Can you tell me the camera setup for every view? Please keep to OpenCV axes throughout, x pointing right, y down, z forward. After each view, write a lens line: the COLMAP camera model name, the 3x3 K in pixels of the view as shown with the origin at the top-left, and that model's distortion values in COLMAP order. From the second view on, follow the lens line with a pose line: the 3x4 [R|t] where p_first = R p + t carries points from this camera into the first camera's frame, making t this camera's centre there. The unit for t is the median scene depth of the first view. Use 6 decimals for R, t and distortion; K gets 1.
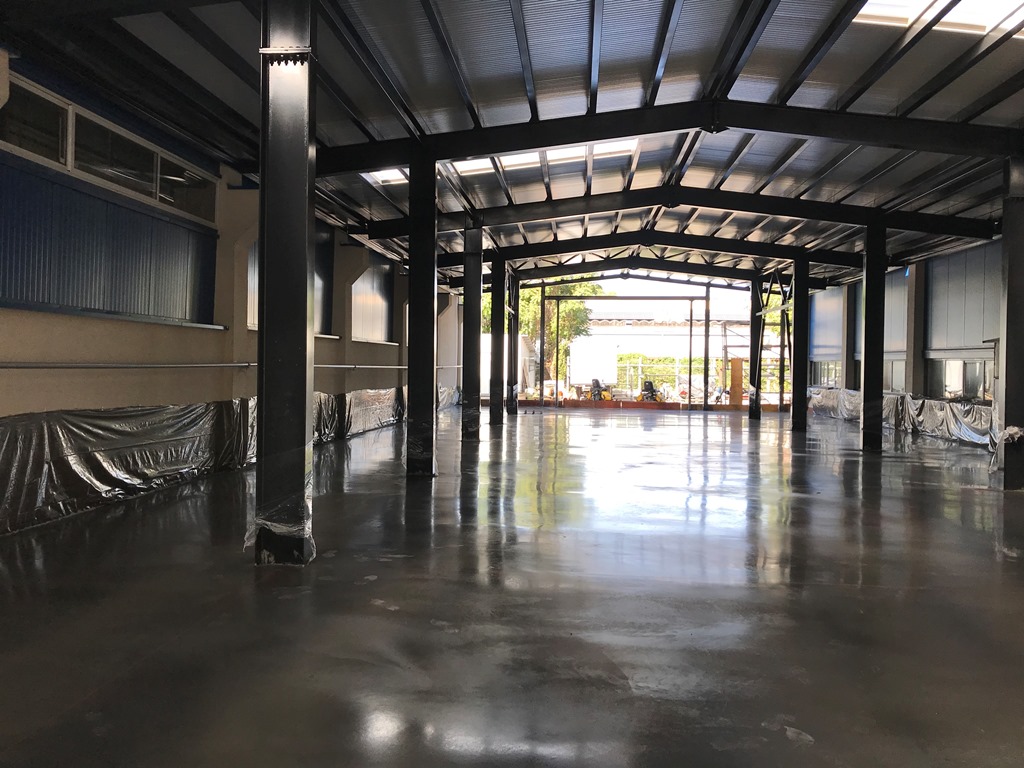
lens RADIAL K [[824.7, 0, 510.1], [0, 824.7, 384.6], [0, 0, 1]] dist [0.031310, -0.035660]
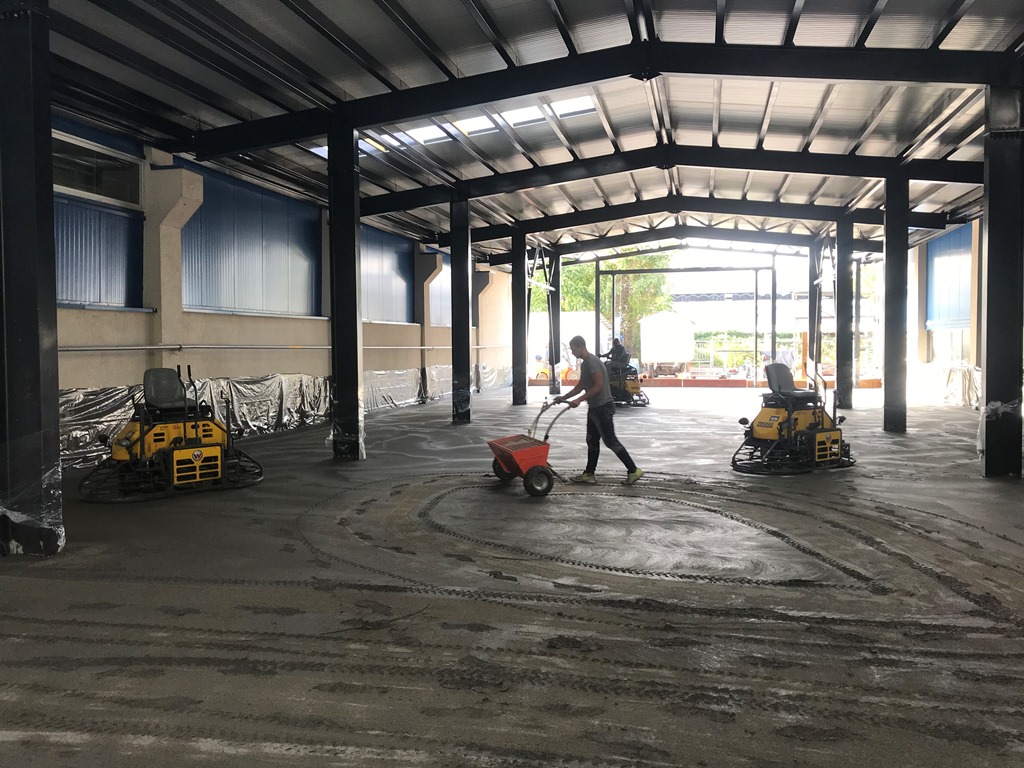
lens RADIAL K [[824.7, 0, 513.7], [0, 824.7, 386.5], [0, 0, 1]] dist [0.031310, -0.035660]
pose [[0.989431, -0.013156, -0.144407, 0.097732], [0.016877, 0.999556, 0.024571, 0.002215], [0.144020, -0.026749, 0.989213, 0.033444]]
